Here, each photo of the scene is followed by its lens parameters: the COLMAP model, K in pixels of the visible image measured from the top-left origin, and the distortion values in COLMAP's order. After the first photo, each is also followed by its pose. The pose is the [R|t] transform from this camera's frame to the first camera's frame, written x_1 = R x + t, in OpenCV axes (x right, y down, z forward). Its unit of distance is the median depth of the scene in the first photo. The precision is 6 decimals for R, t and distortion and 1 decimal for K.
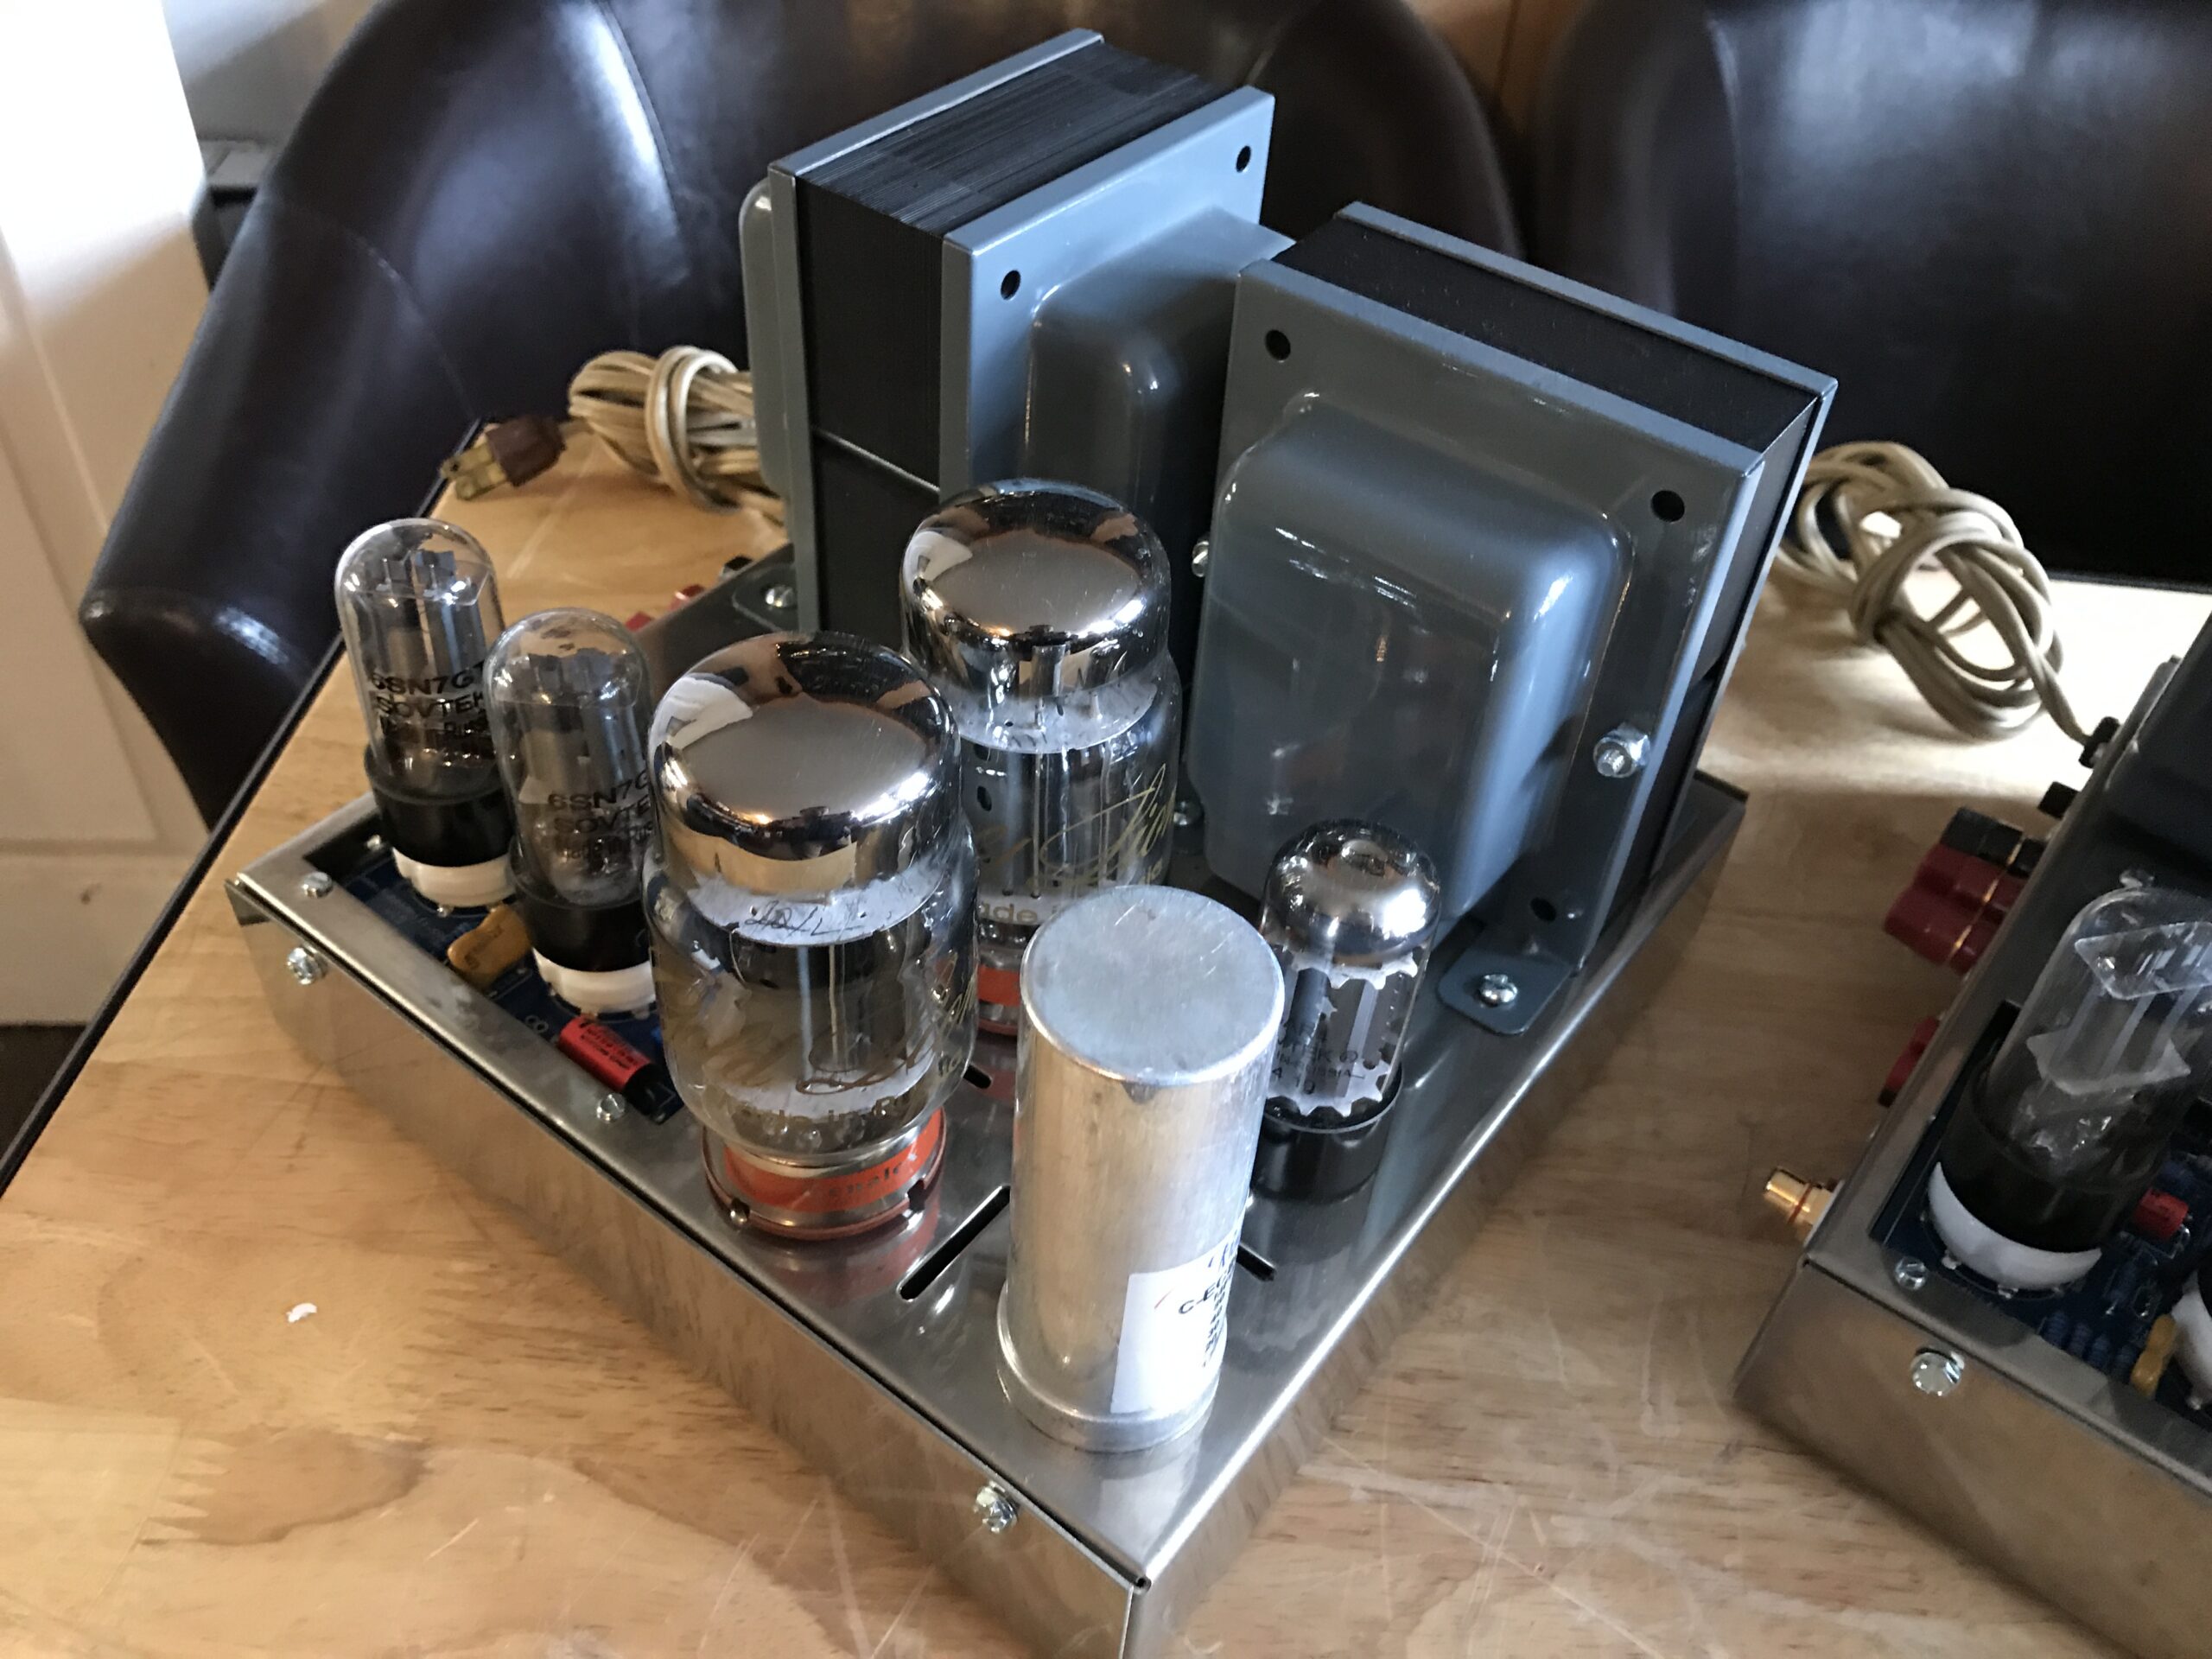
lens RADIAL K [[1863.0, 0, 1074.9], [0, 1863.0, 815.9], [0, 0, 1]] dist [-0.069649, 0.033810]
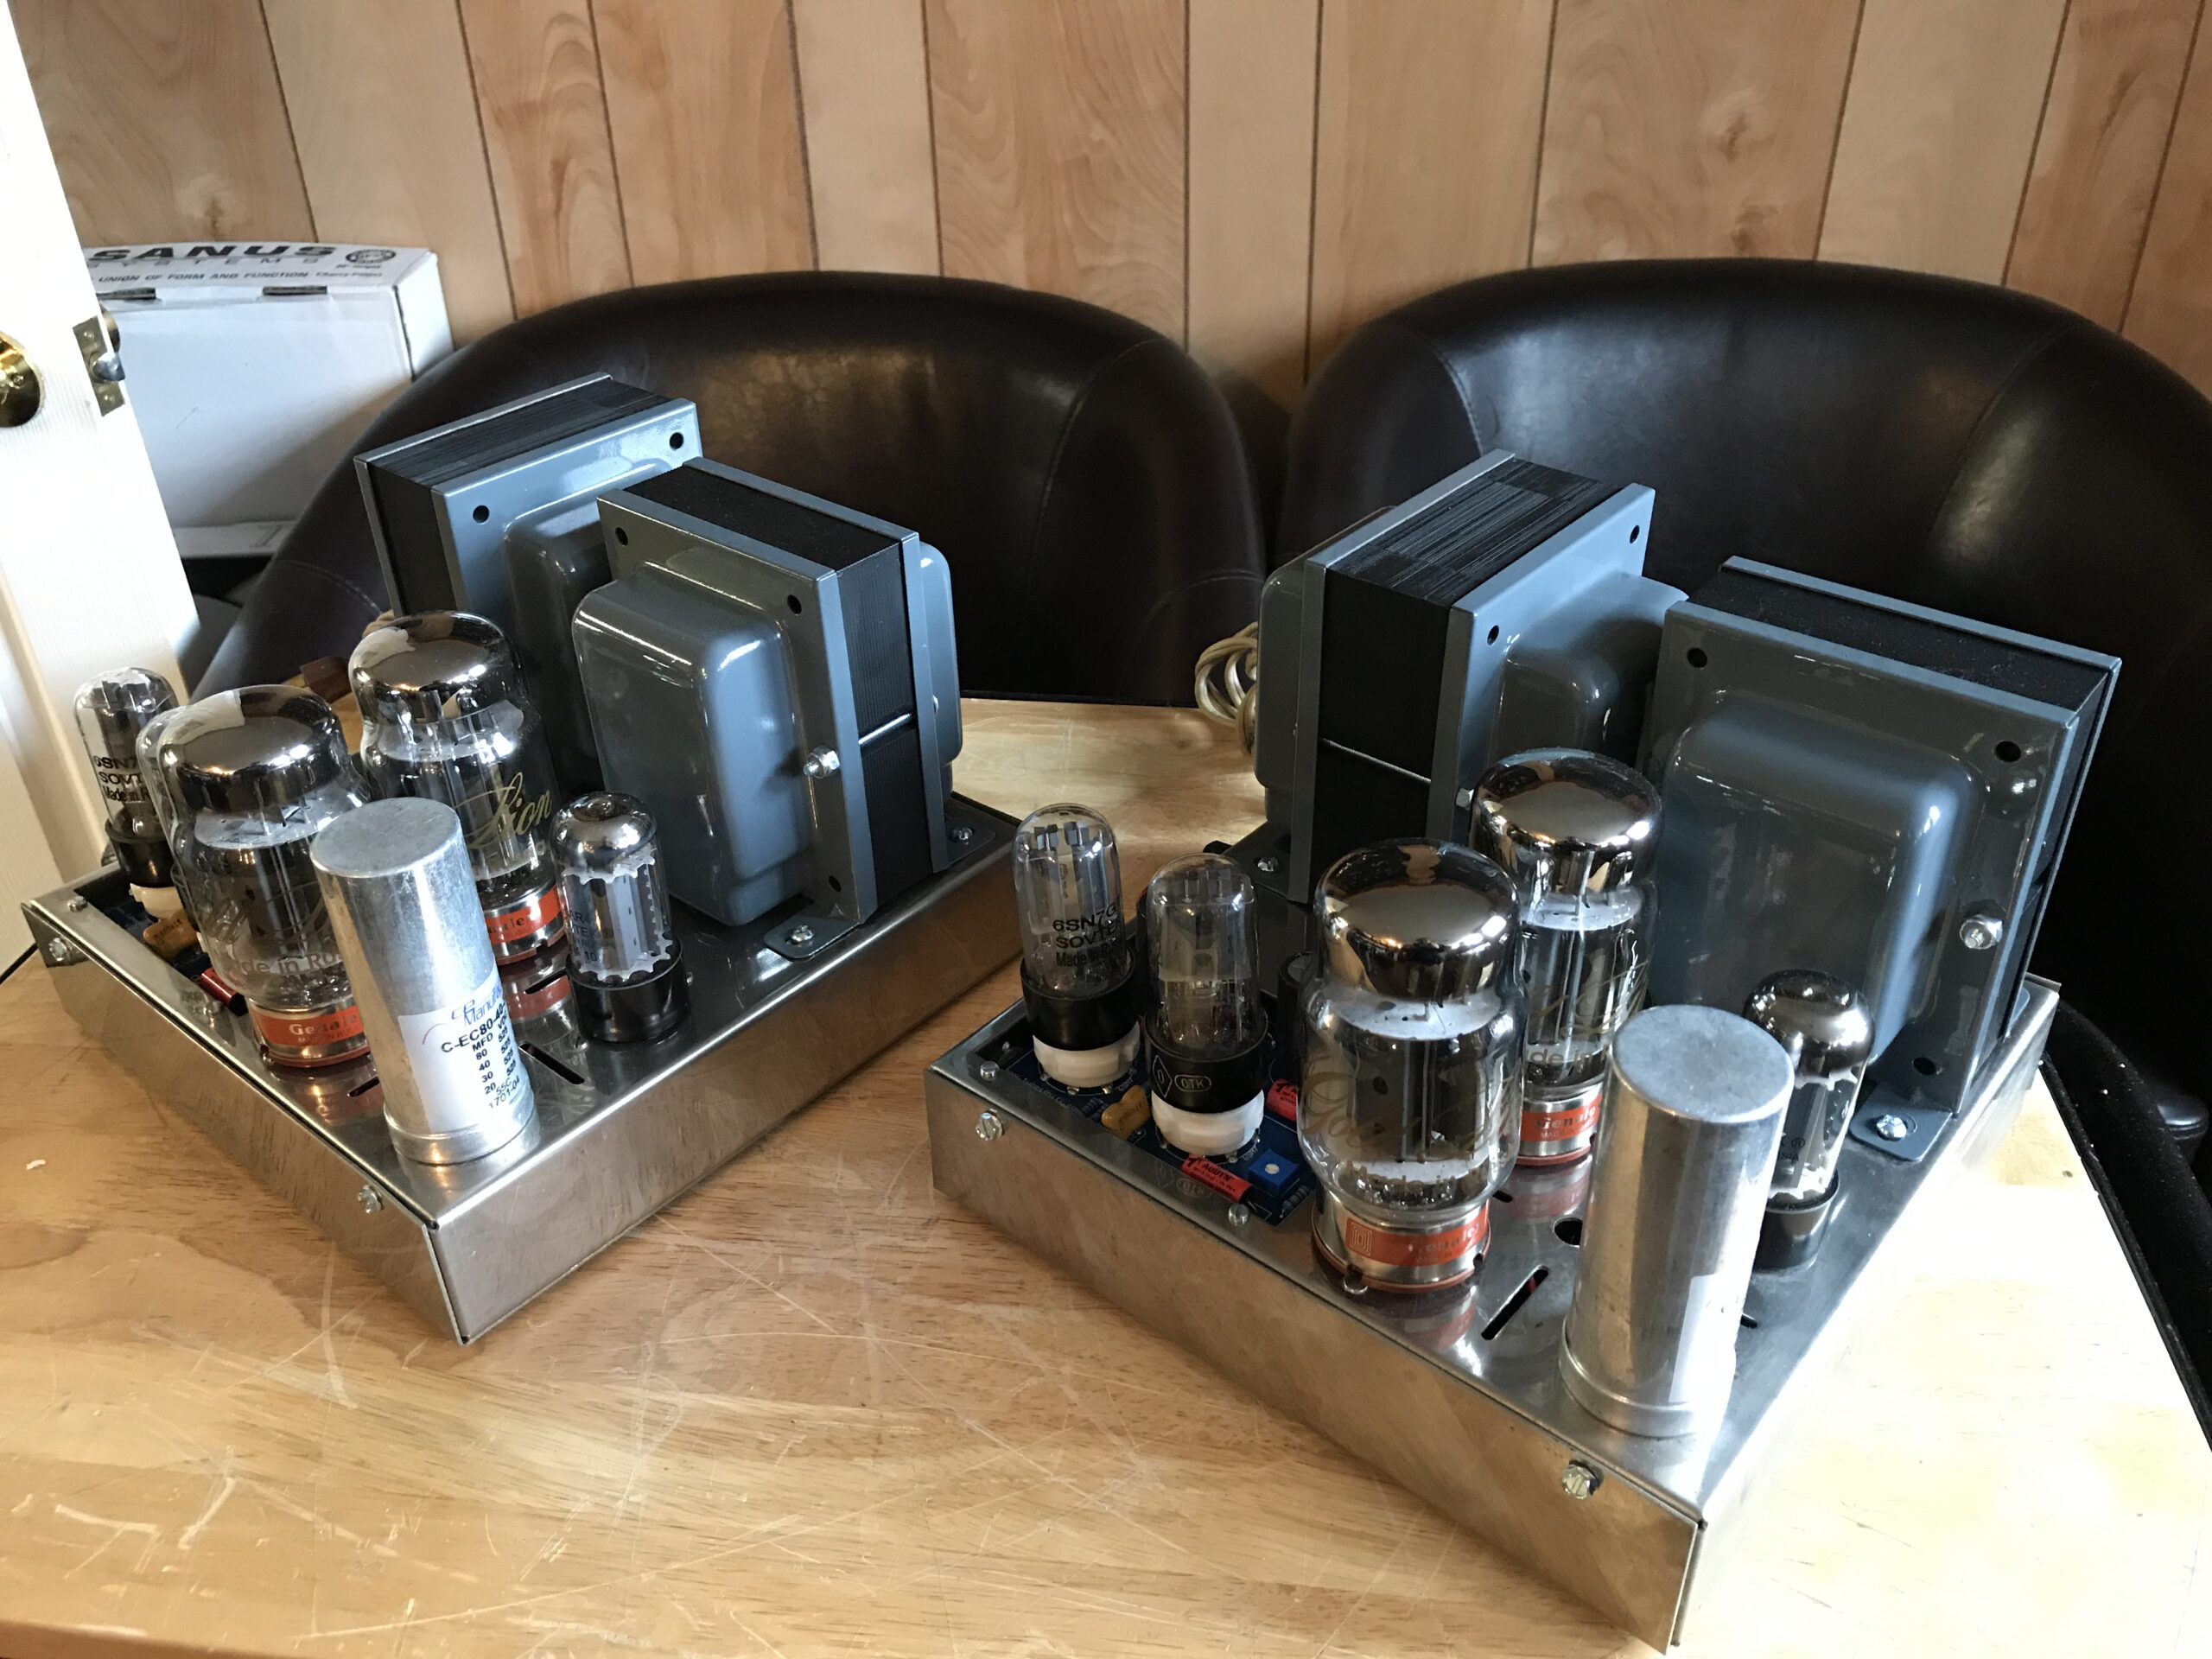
lens RADIAL K [[1863.0, 0, 1167.1], [0, 1863.0, 798.7], [0, 0, 1]] dist [-0.069649, 0.033810]
pose [[0.997894, -0.049303, -0.042143, 0.646744], [0.039962, 0.979135, -0.199240, 0.324134], [0.051087, 0.197137, 0.979044, -0.554701]]
